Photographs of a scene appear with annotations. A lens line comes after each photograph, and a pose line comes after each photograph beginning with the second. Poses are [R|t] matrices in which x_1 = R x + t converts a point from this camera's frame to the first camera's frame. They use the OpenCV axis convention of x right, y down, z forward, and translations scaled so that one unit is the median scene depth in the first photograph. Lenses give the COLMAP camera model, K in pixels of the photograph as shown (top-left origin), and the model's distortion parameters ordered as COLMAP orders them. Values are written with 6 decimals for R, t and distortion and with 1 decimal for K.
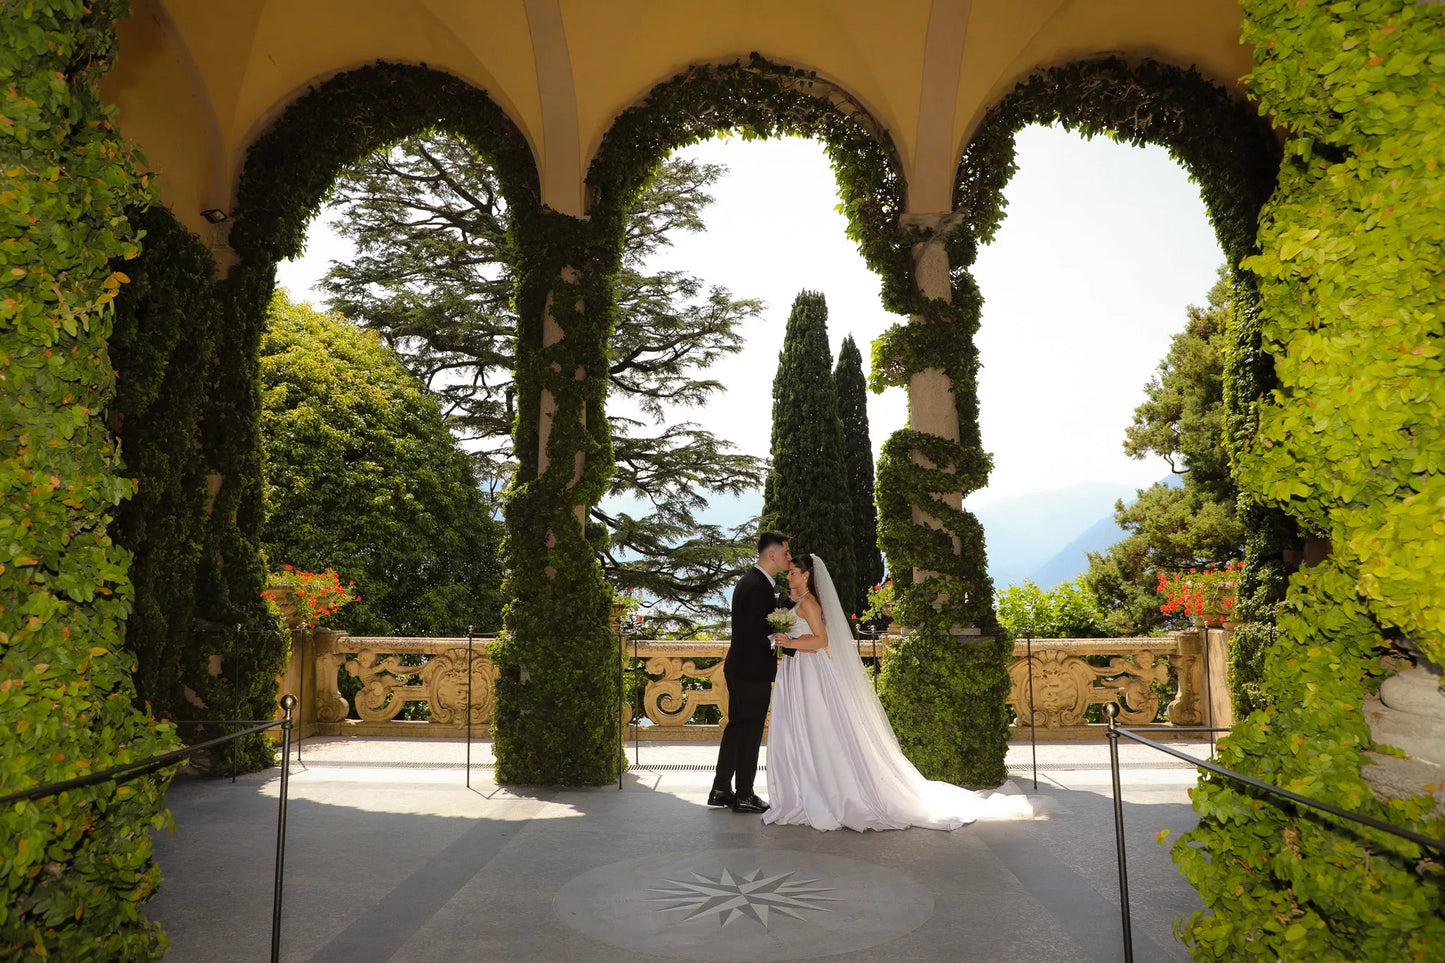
lens RADIAL K [[1203.8, 0, 709.9], [0, 1203.8, 478.0], [0, 0, 1]] dist [-0.055219, 0.035796]
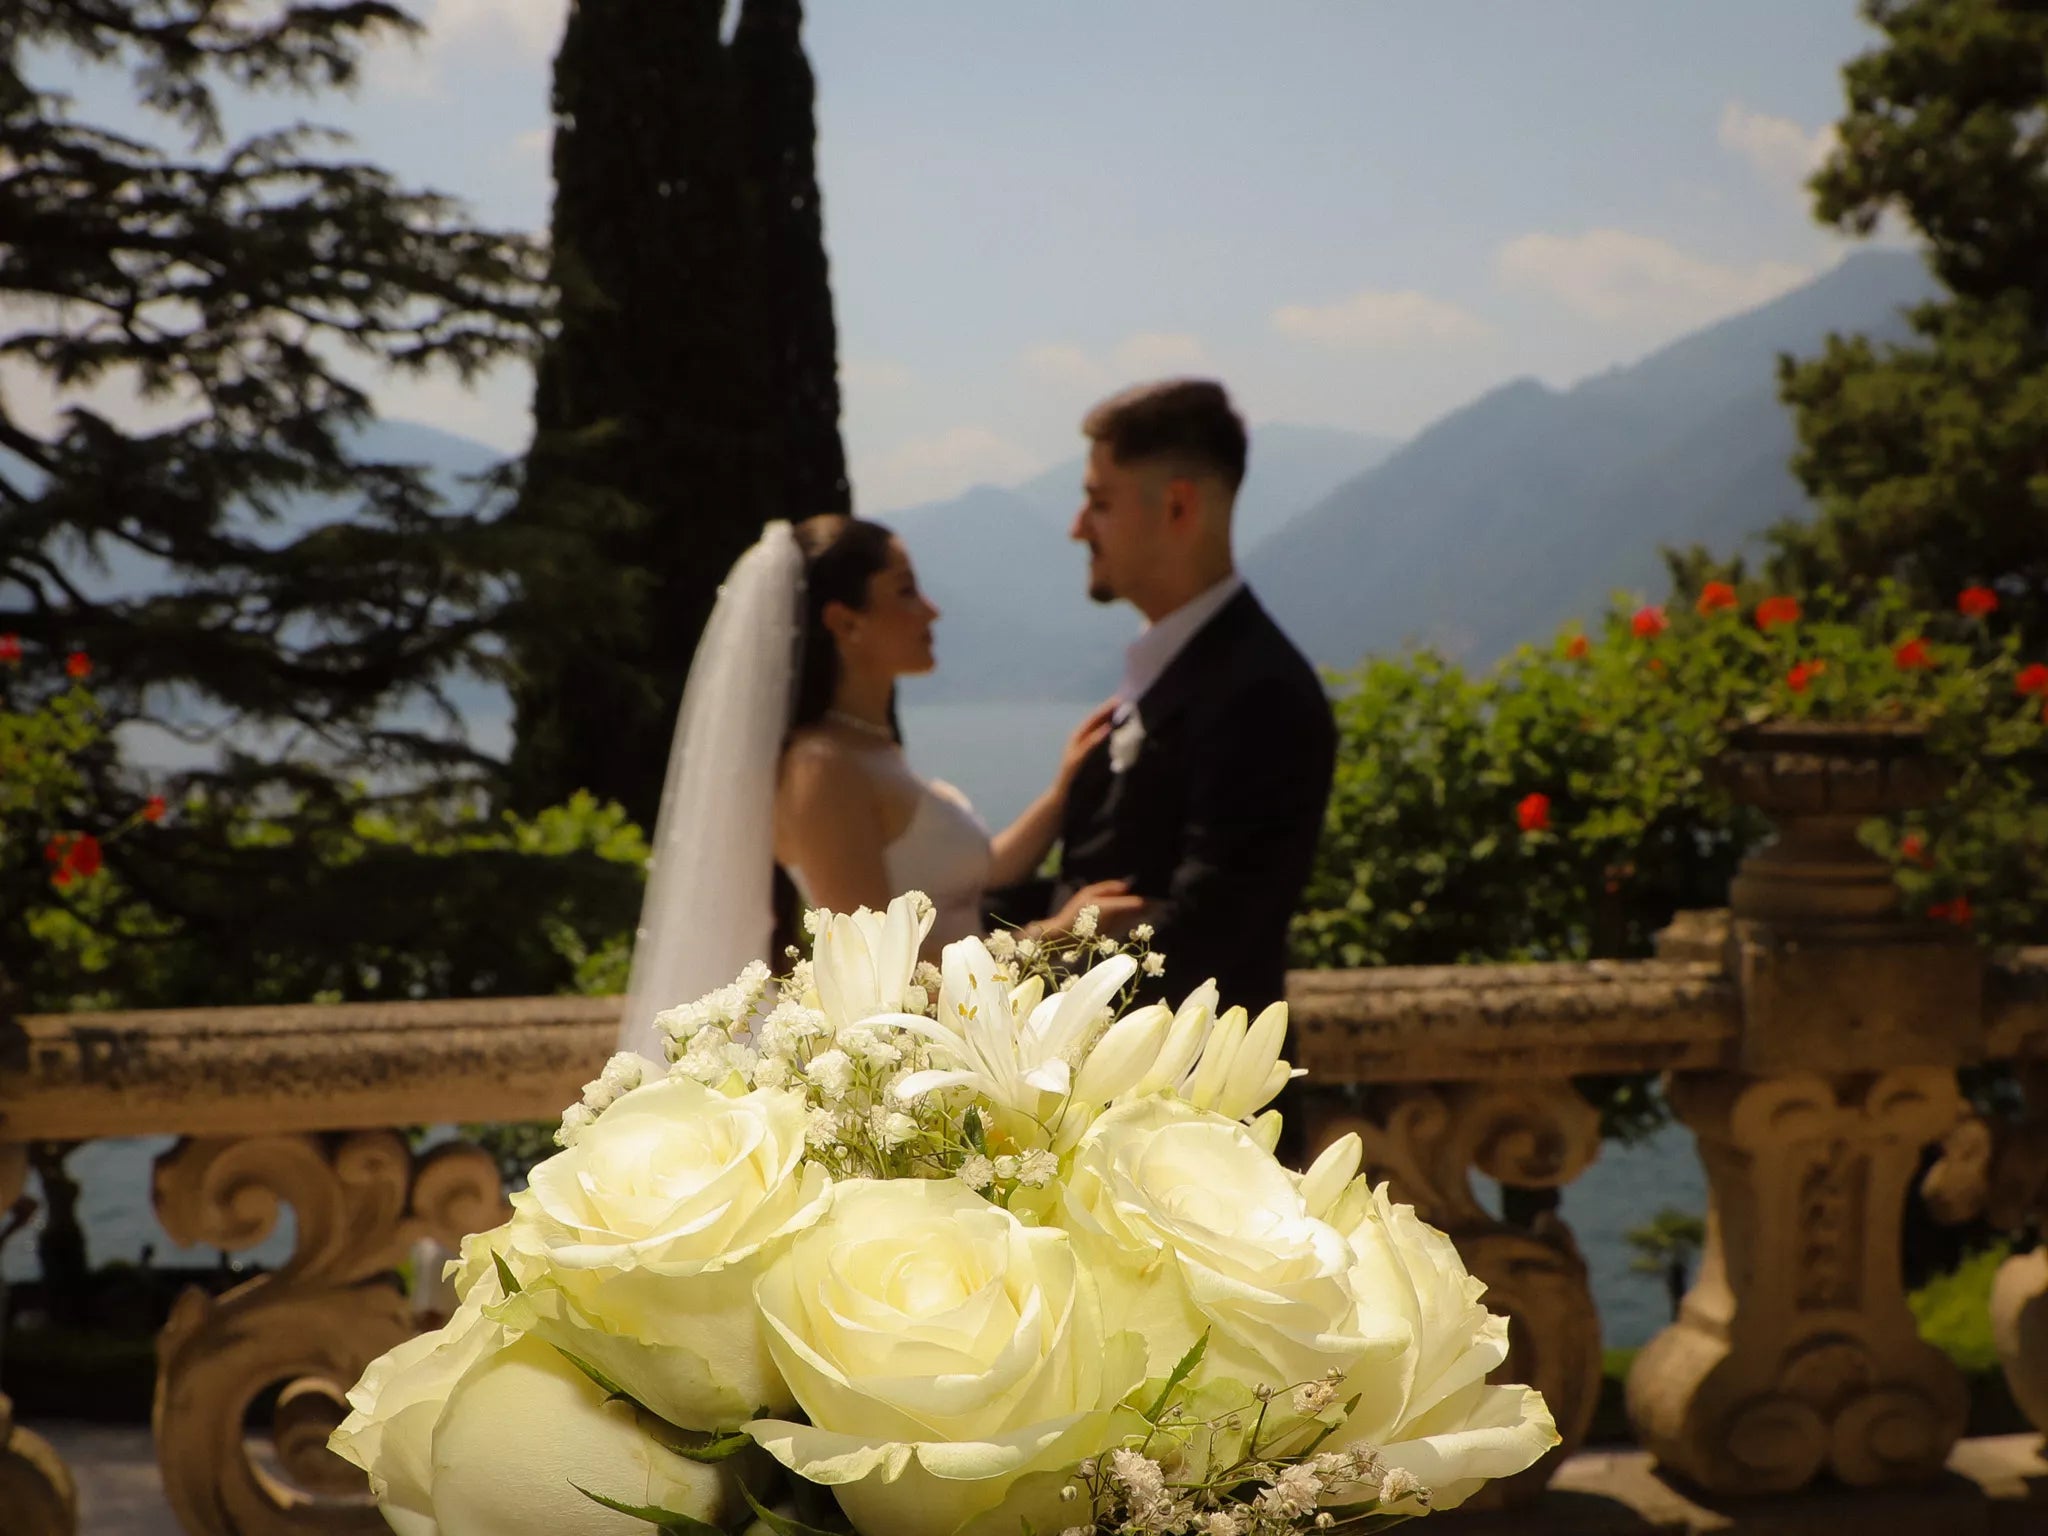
lens RADIAL K [[2411.4, 0, 869.3], [0, 2411.4, 1043.6], [0, 0, 1]] dist [-0.048178, 0.000000]
pose [[0.976930, -0.042975, 0.209190, -0.018520], [-0.008032, 0.971456, 0.237082, 0.043643], [-0.213407, -0.233293, 0.948700, 0.449337]]
